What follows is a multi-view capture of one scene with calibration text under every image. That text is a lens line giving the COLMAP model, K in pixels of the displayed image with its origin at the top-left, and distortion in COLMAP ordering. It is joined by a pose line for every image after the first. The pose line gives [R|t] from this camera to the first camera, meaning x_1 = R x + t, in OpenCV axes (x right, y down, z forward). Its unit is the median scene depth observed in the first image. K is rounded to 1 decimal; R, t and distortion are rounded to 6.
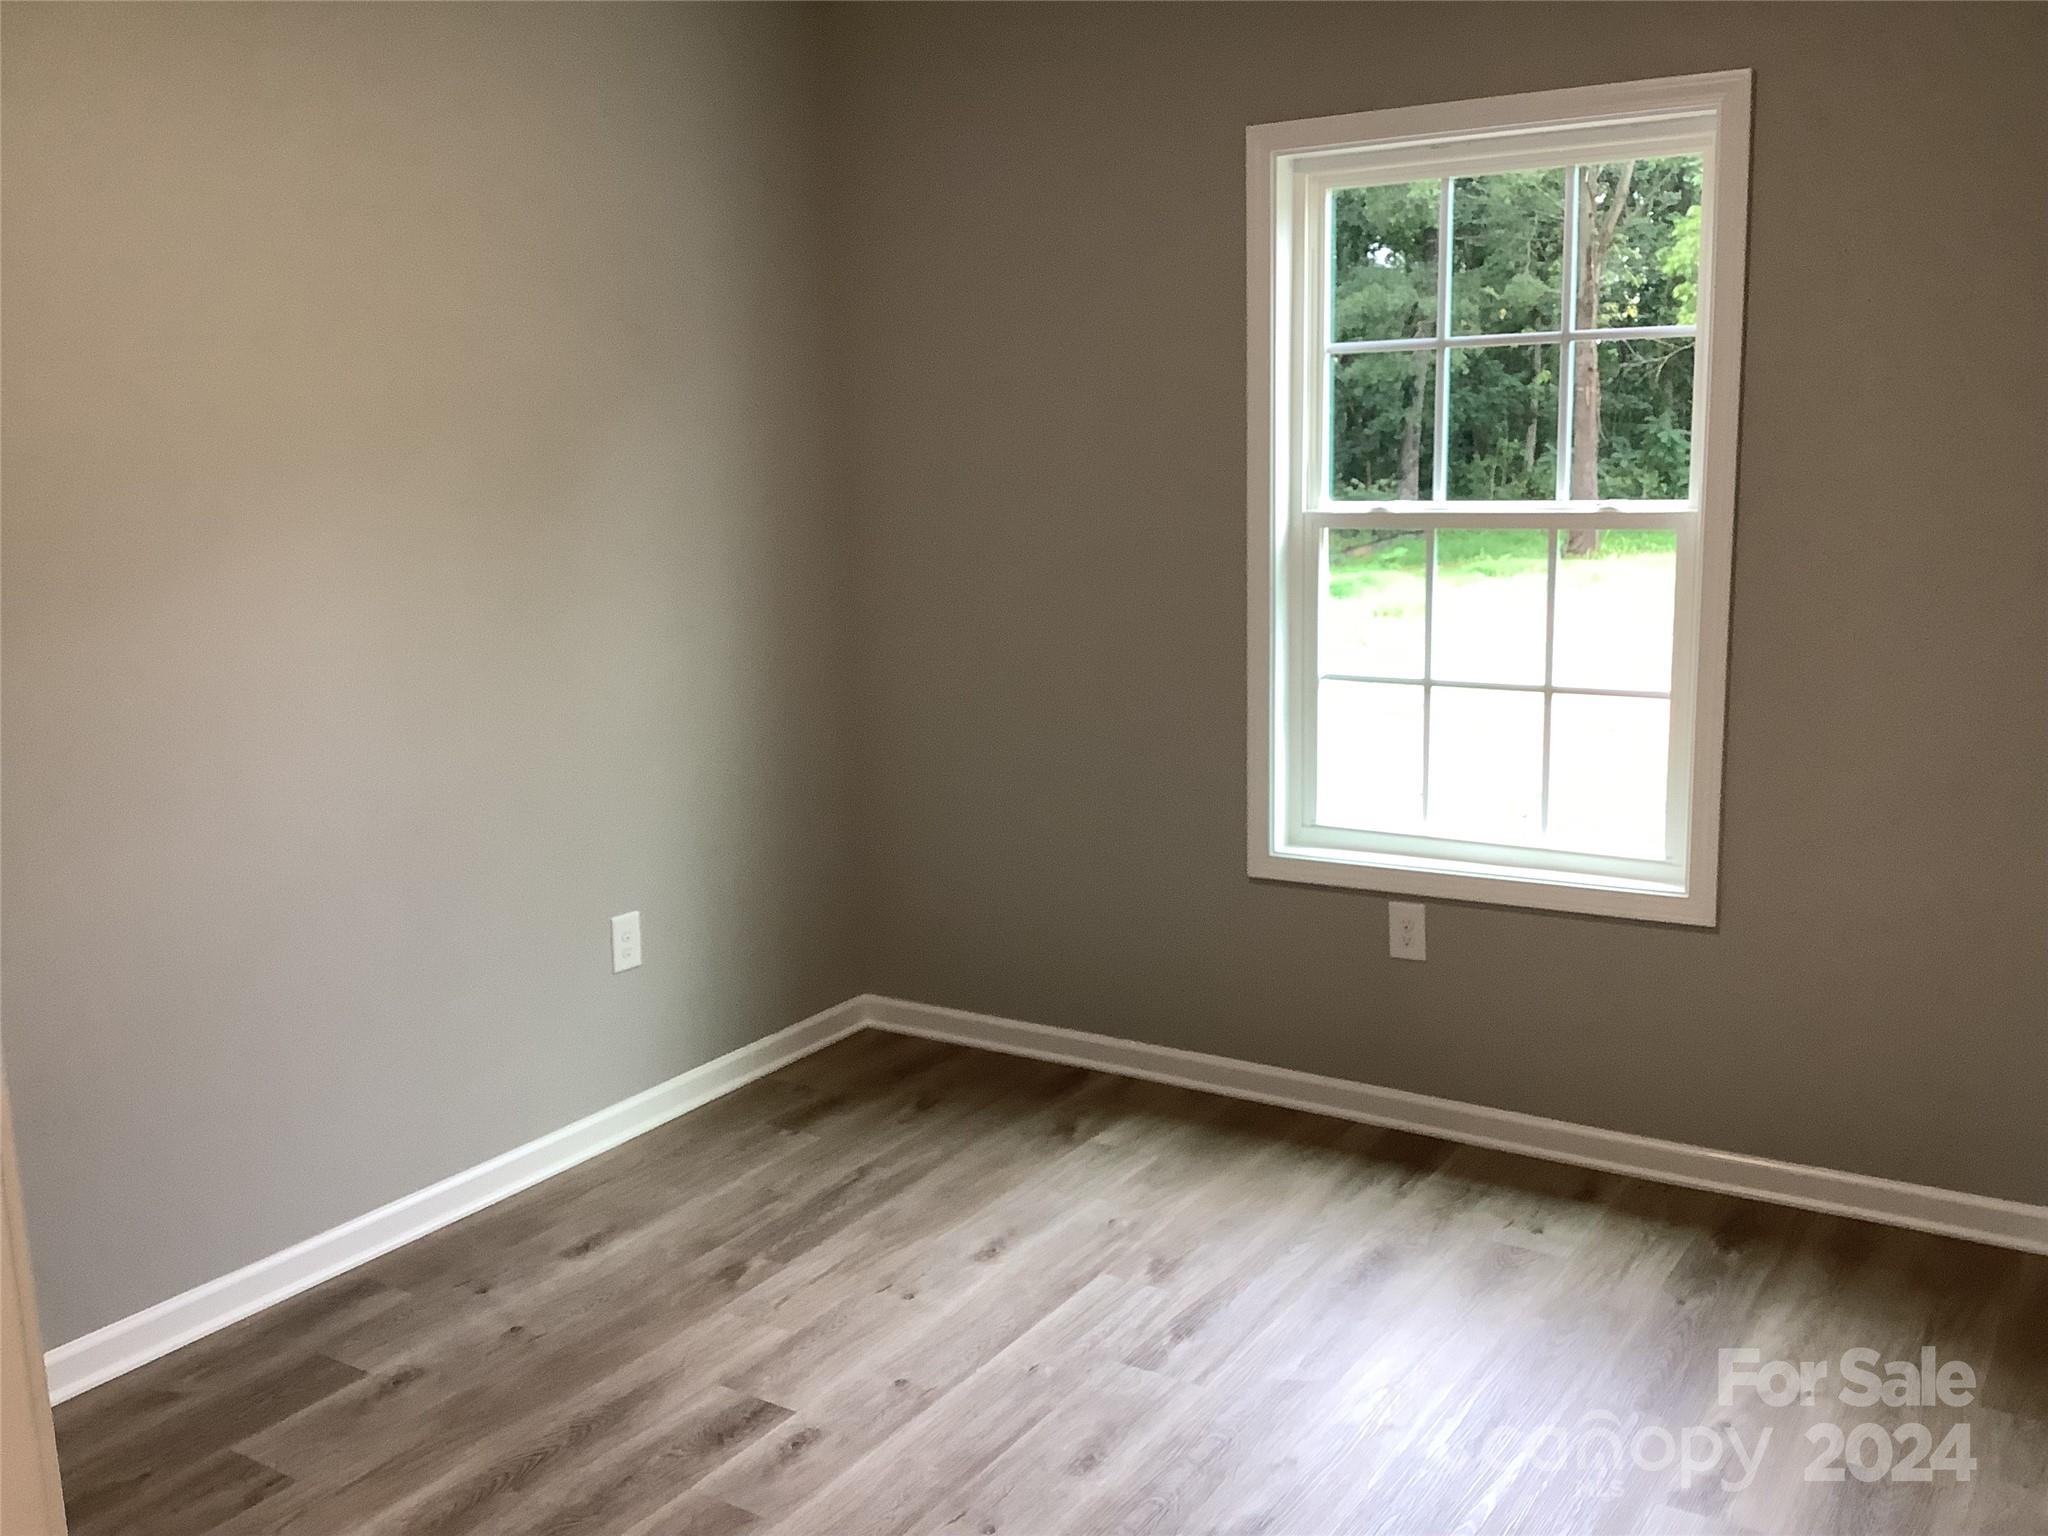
lens RADIAL K [[1862.3, 0, 1026.3], [0, 1862.3, 762.6], [0, 0, 1]] dist [0.012868, 0.000000]
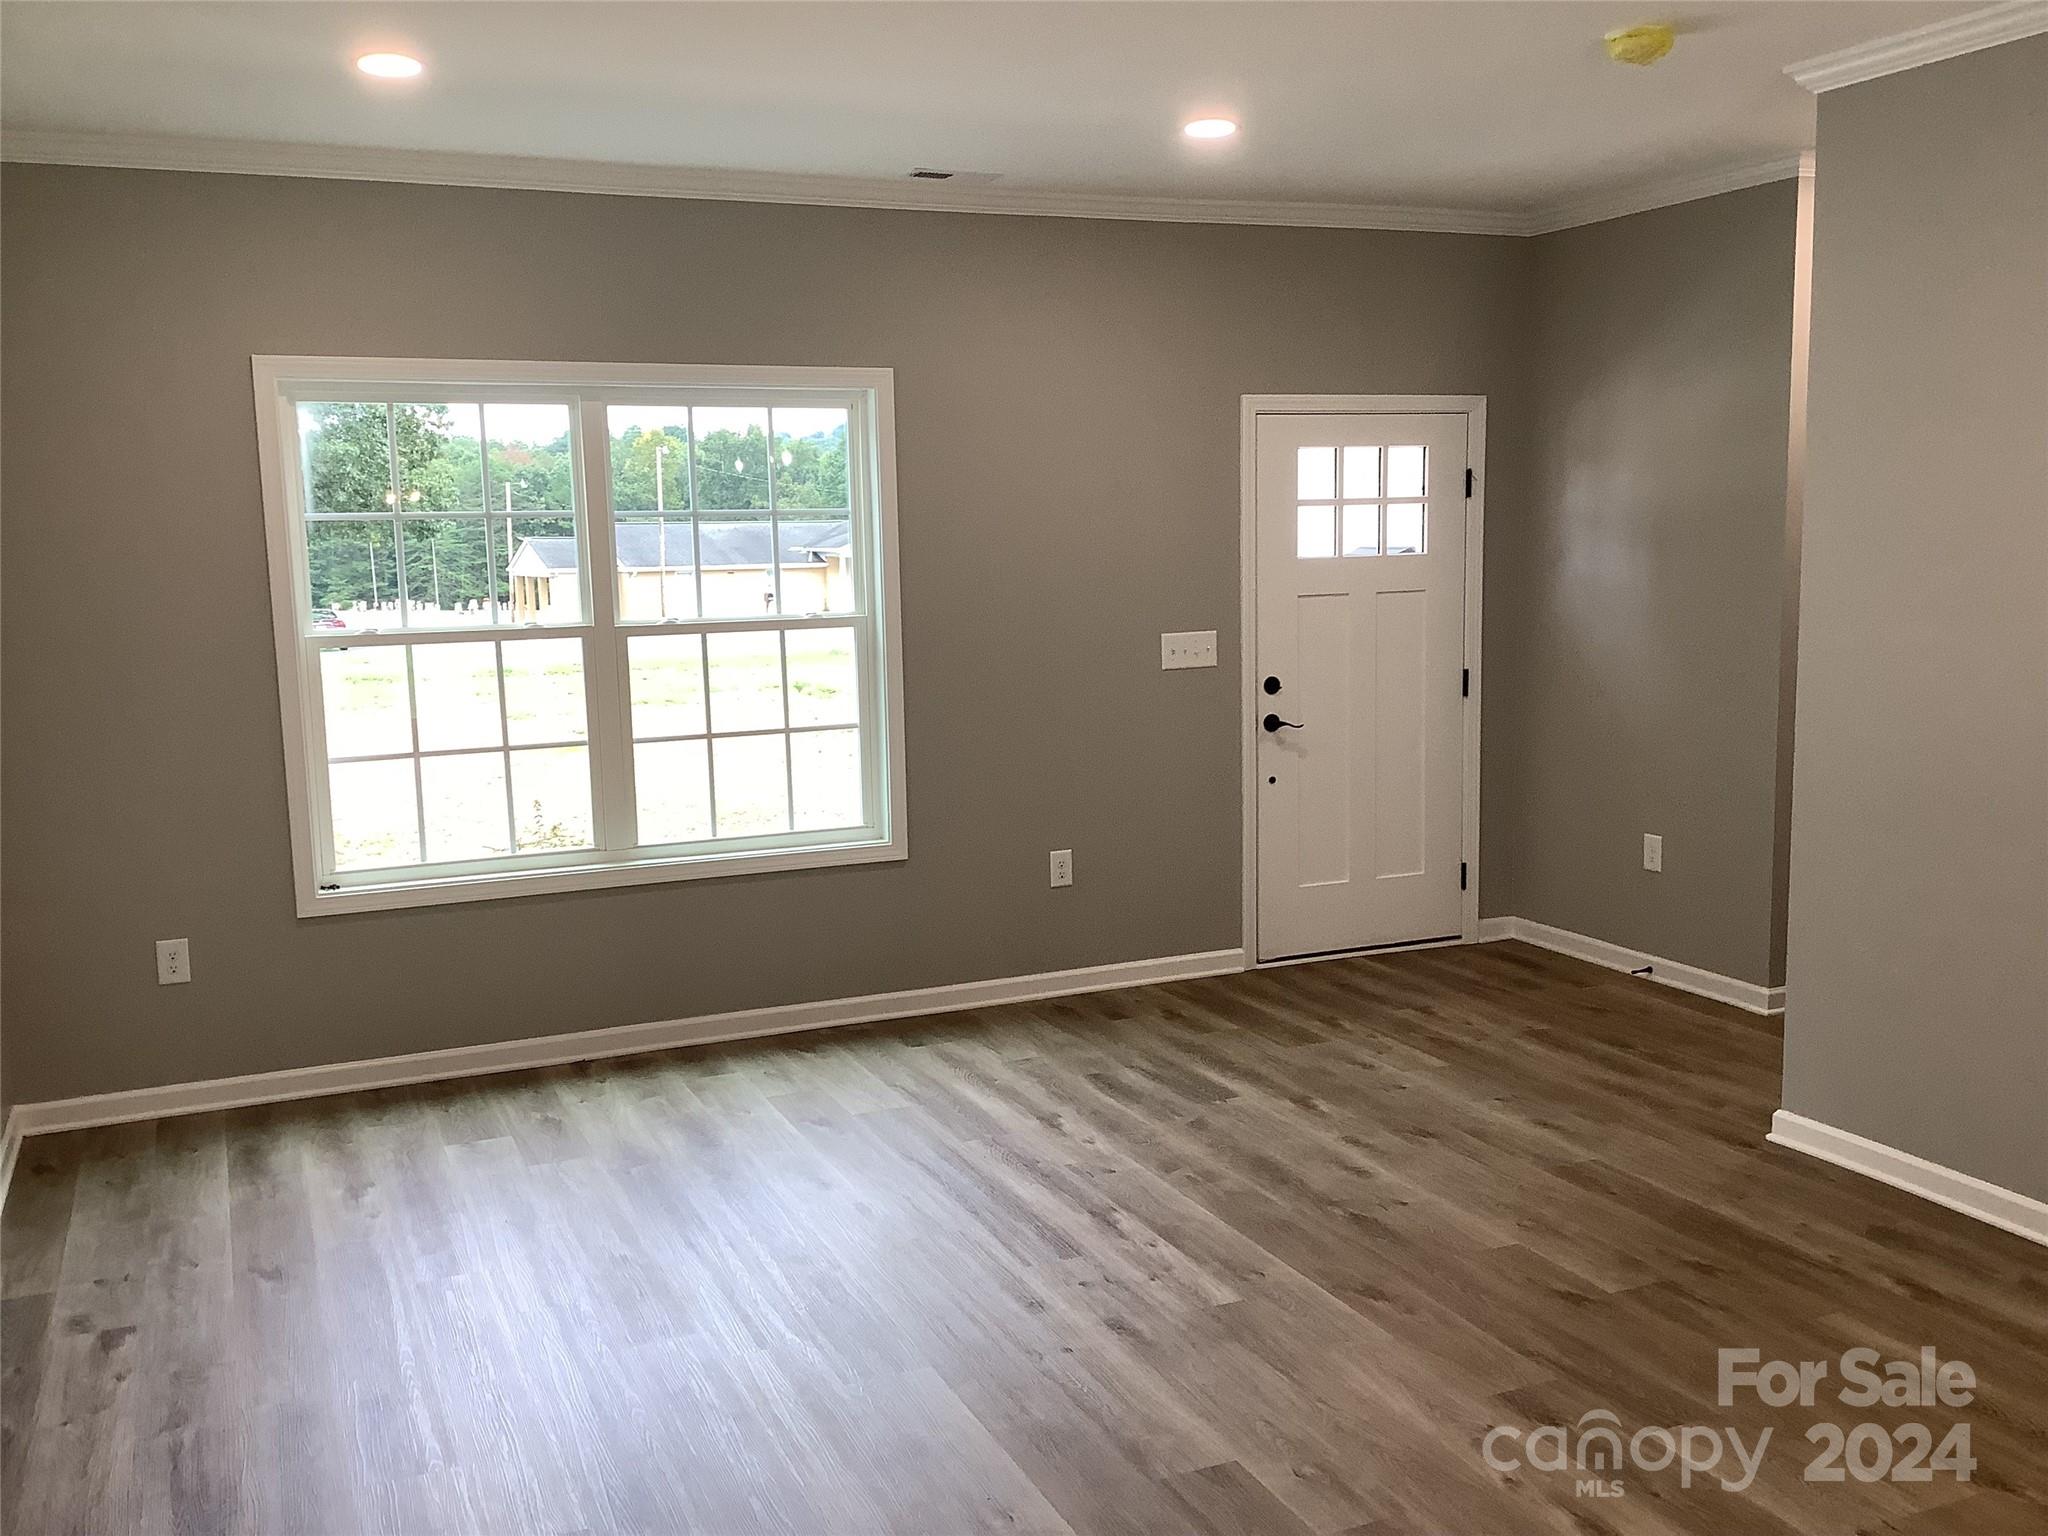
lens RADIAL K [[1862.3, 0, 1029.7], [0, 1862.3, 772.3], [0, 0, 1]] dist [0.012868, 0.000000]
pose [[0.571574, -0.106766, 0.813575, -0.852581], [0.133136, 0.990428, 0.036440, -0.033913], [-0.809678, 0.087488, 0.580317, -0.056261]]
